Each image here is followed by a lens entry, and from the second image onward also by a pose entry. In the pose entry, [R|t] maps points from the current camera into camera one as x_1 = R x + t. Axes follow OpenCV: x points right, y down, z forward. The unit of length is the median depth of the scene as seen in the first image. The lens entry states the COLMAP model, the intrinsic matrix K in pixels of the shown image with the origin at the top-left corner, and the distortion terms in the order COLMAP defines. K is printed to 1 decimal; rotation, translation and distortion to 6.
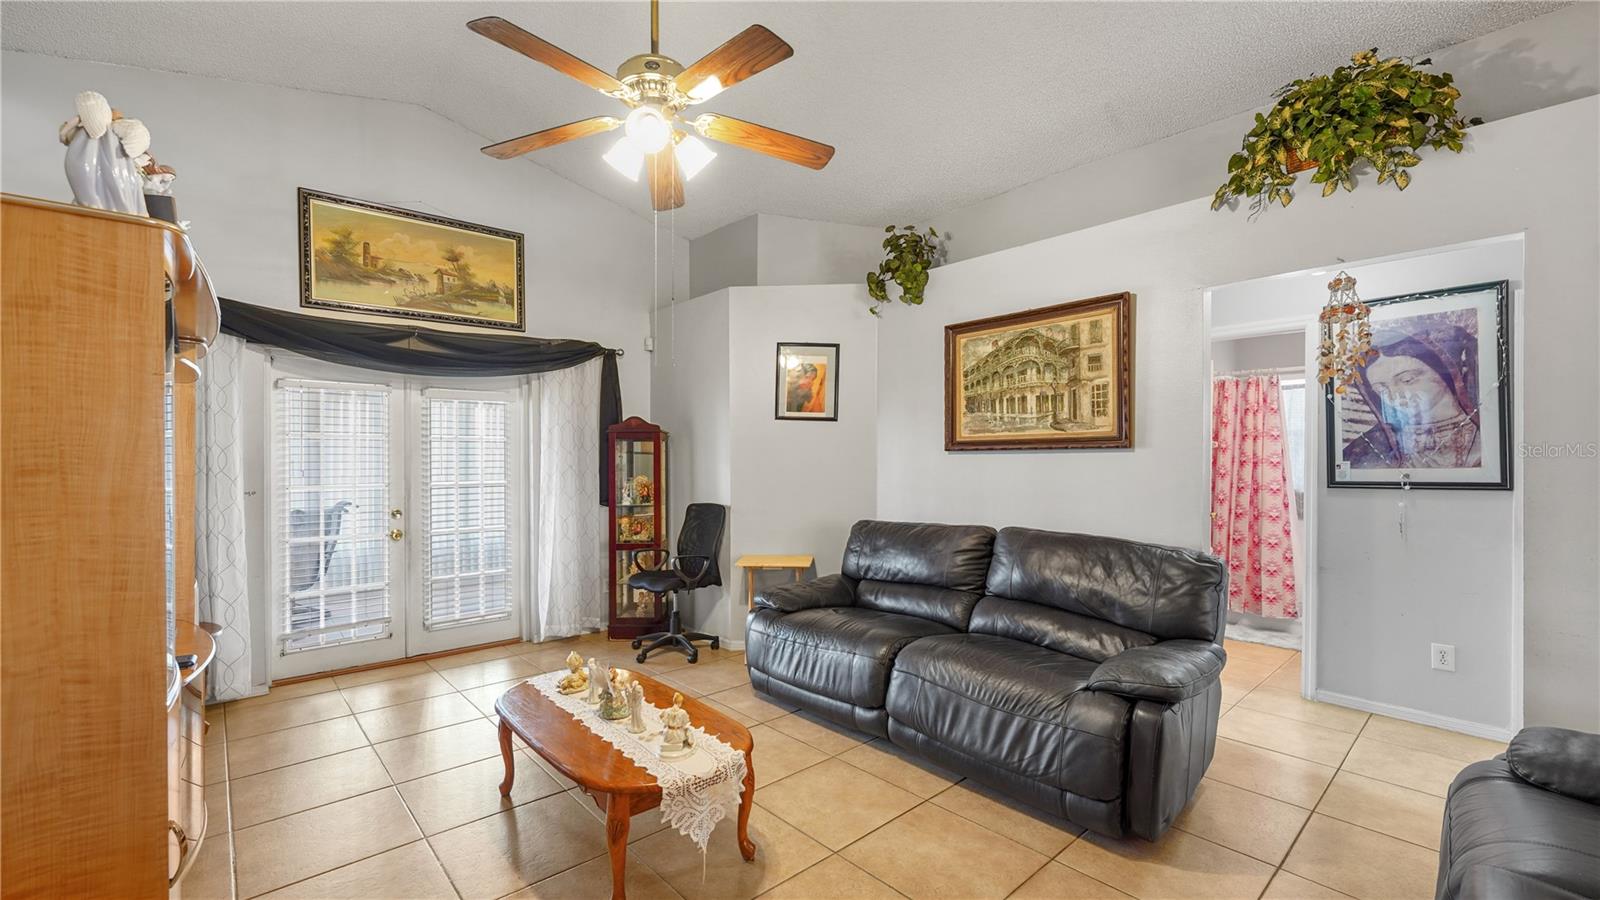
lens RADIAL K [[656.0, 0, 800.8], [0, 656.0, 461.0], [0, 0, 1]] dist [0.003222, 0.000061]
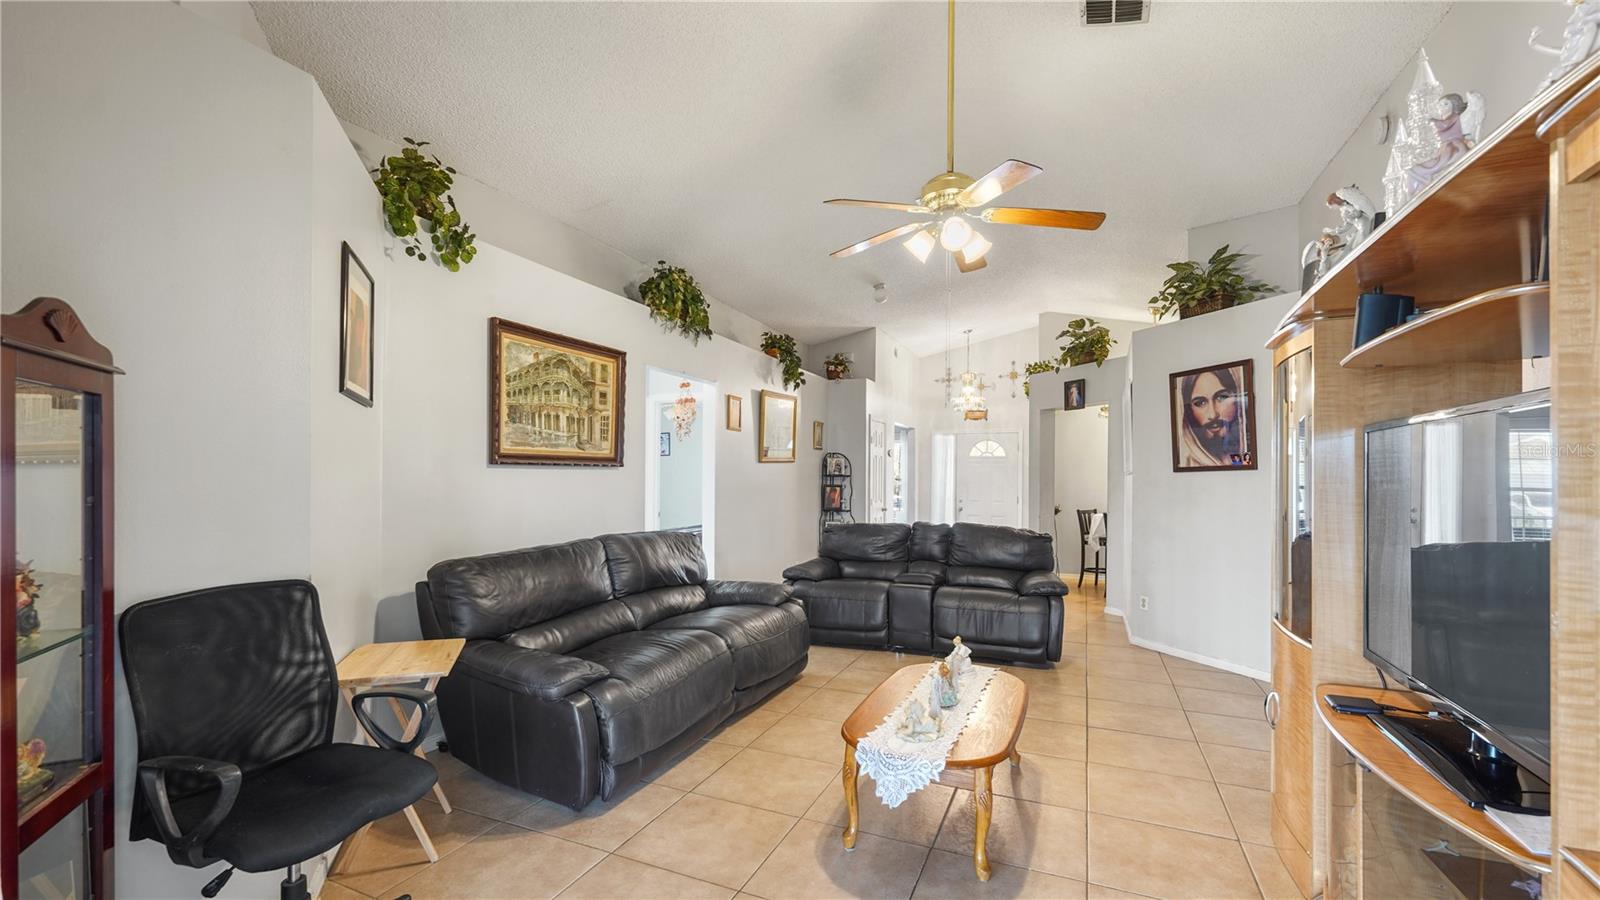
lens RADIAL K [[656.0, 0, 797.9], [0, 656.0, 465.3], [0, 0, 1]] dist [0.003222, 0.000061]
pose [[-0.403957, 0.015375, 0.914649, -0.805916], [-0.002617, 0.999835, -0.017963, 0.000141], [-0.914774, -0.009651, -0.403850, 1.111625]]
